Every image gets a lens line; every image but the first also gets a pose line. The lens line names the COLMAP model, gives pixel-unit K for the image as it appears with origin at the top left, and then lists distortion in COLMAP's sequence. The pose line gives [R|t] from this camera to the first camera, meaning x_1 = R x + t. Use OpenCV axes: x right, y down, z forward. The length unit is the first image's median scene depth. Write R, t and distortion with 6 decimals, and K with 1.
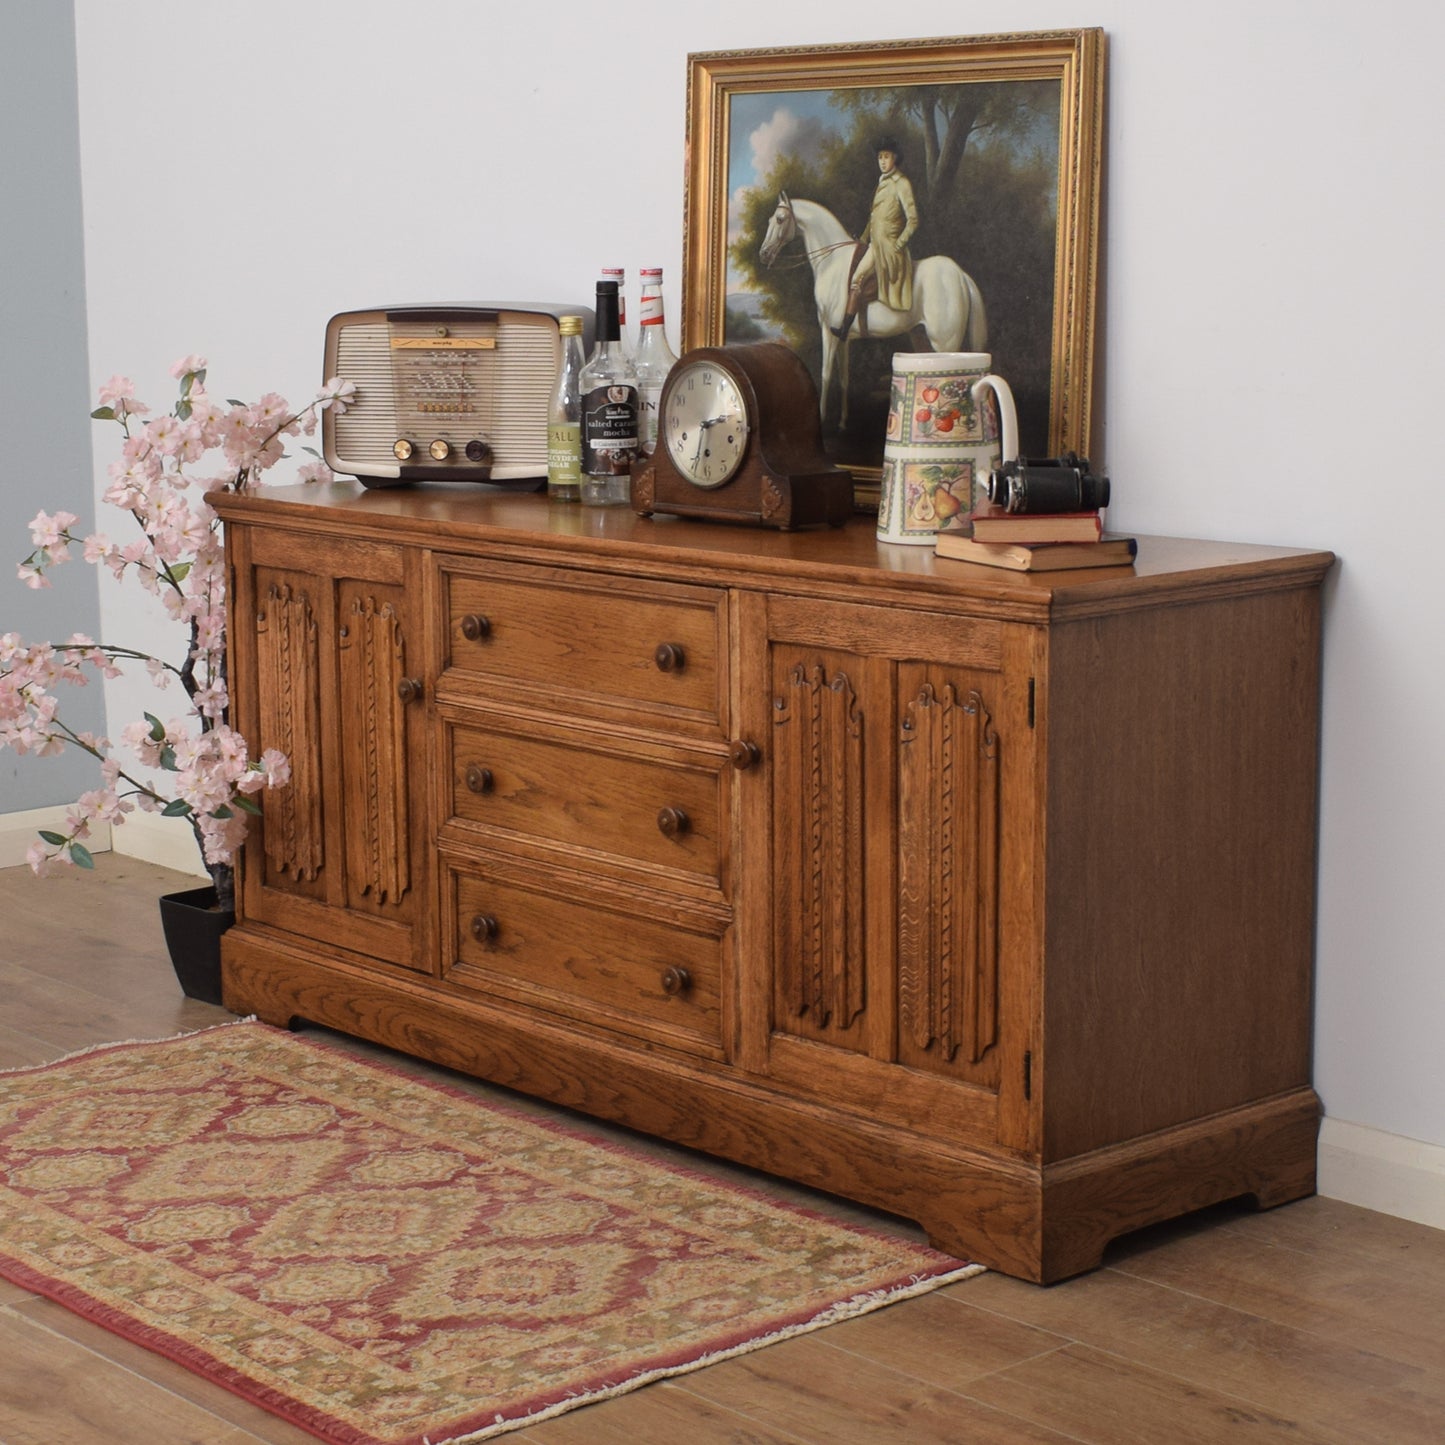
lens RADIAL K [[3066.6, 0, 720.0], [0, 3066.6, 724.7], [0, 0, 1]] dist [-0.068402, 0.061250]
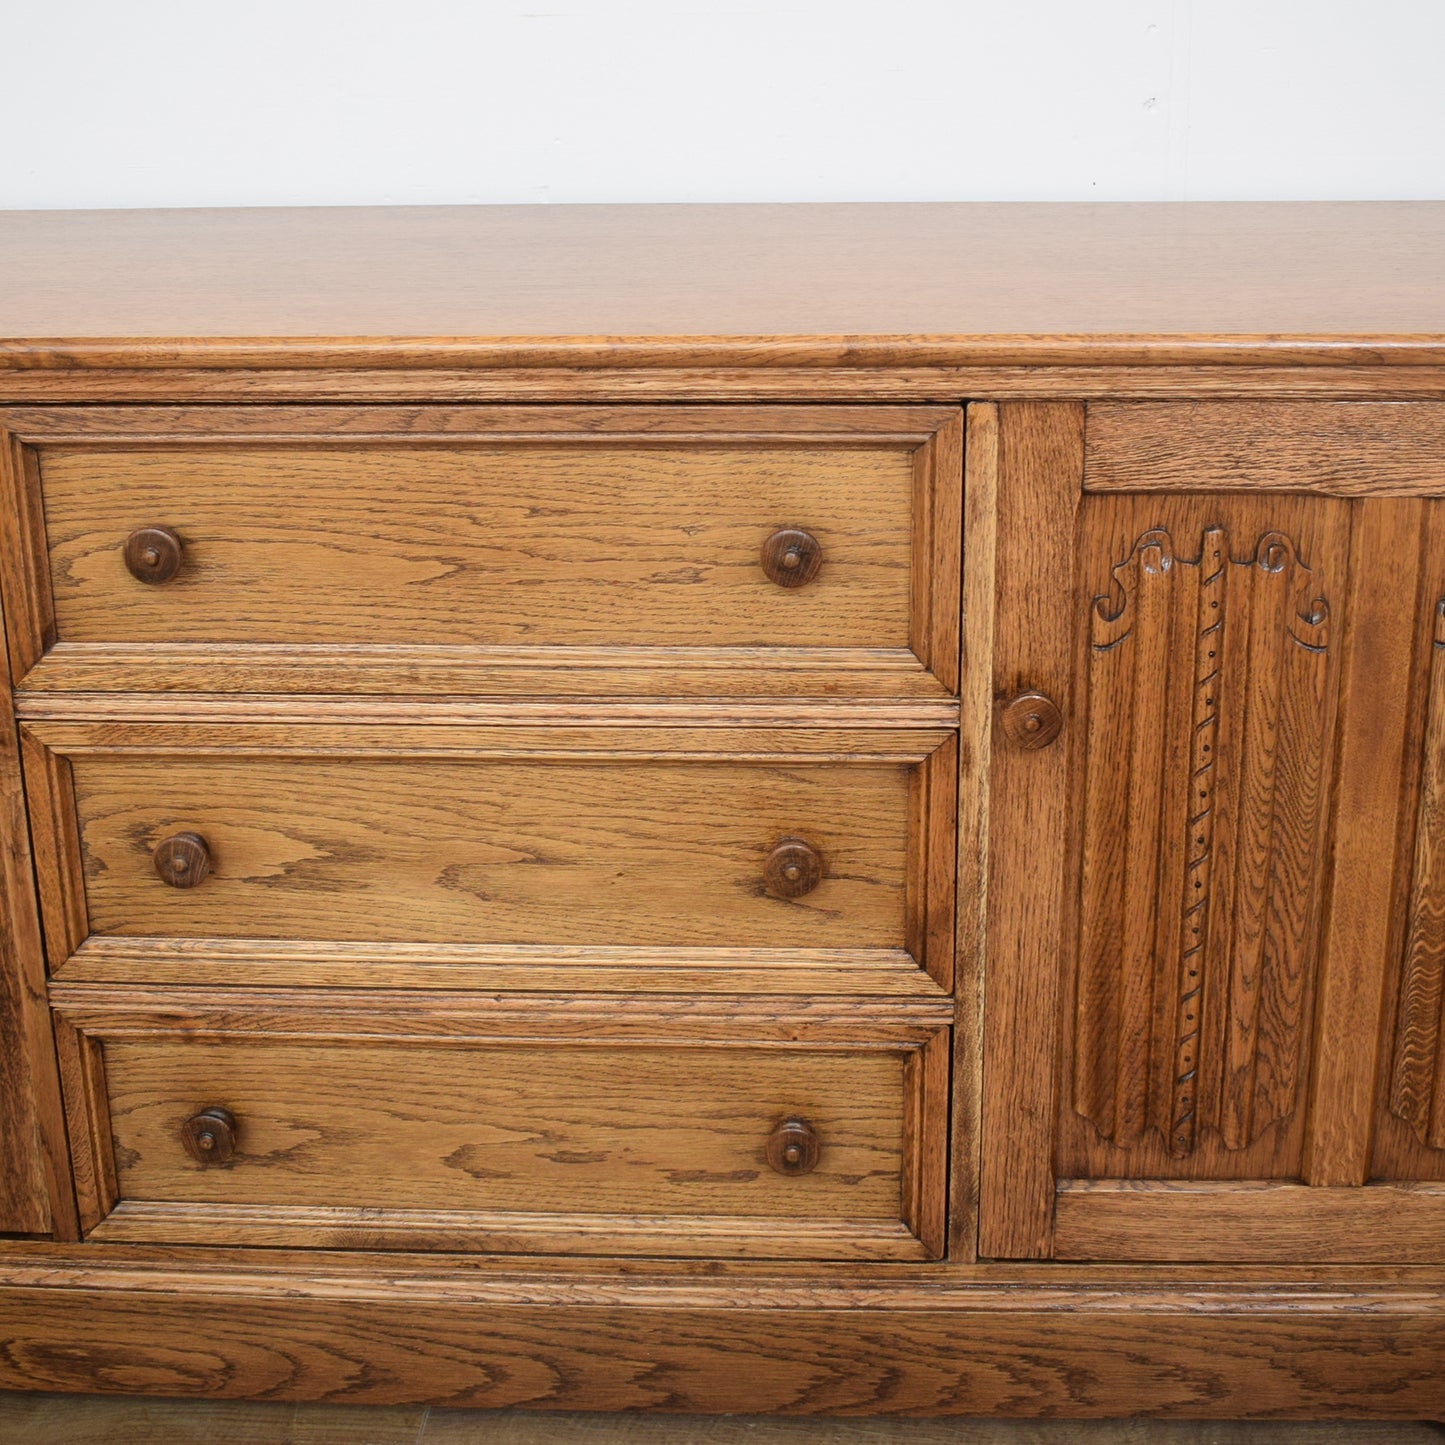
lens RADIAL K [[2257.6, 0, 719.6], [0, 2257.6, 551.4], [0, 0, 1]] dist [-0.091802, 0.006242]
pose [[0.707509, -0.210411, 0.674654, -0.273496], [0.125272, 0.976871, 0.173294, -0.088467], [-0.695512, -0.038091, 0.717504, 0.767777]]
